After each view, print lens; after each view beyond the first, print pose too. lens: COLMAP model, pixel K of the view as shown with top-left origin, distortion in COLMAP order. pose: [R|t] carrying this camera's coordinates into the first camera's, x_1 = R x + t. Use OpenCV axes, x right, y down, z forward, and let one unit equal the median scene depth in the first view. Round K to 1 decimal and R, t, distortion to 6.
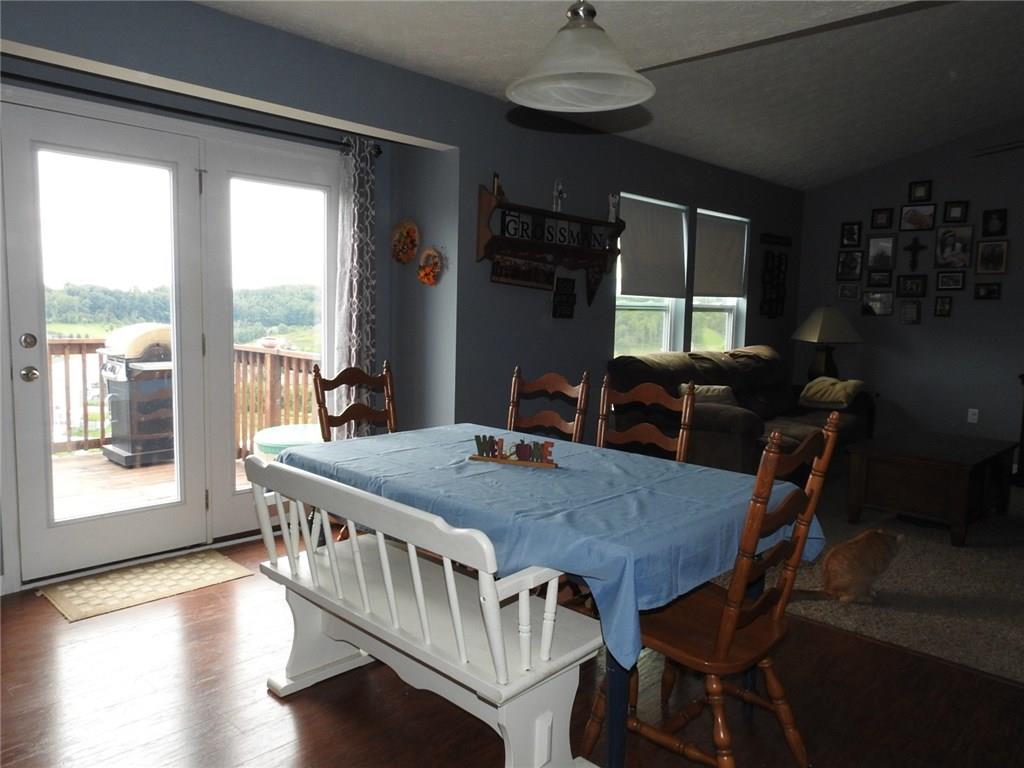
lens RADIAL K [[737.3, 0, 511.4], [0, 737.3, 385.7], [0, 0, 1]] dist [0.010880, -0.003327]
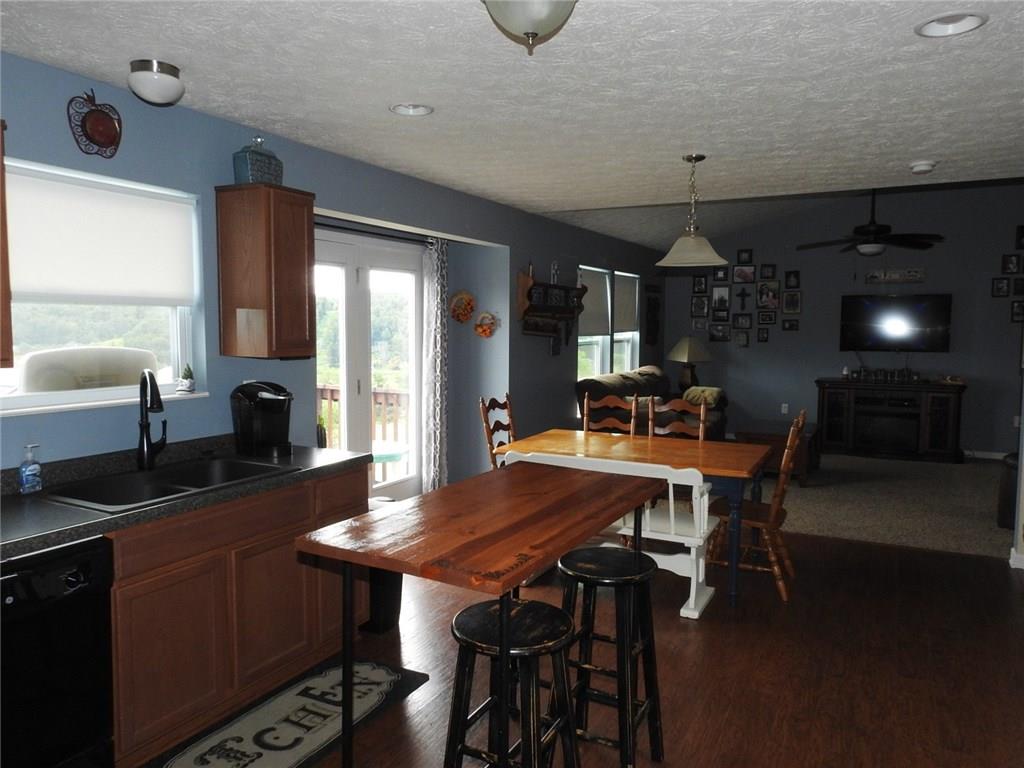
lens RADIAL K [[737.3, 0, 511.6], [0, 737.3, 383.3], [0, 0, 1]] dist [0.010880, -0.003327]
pose [[0.959999, -0.041316, 0.276940, -0.319983], [0.046158, 0.998874, -0.010984, -0.019347], [-0.276174, 0.023328, 0.960824, -0.280602]]
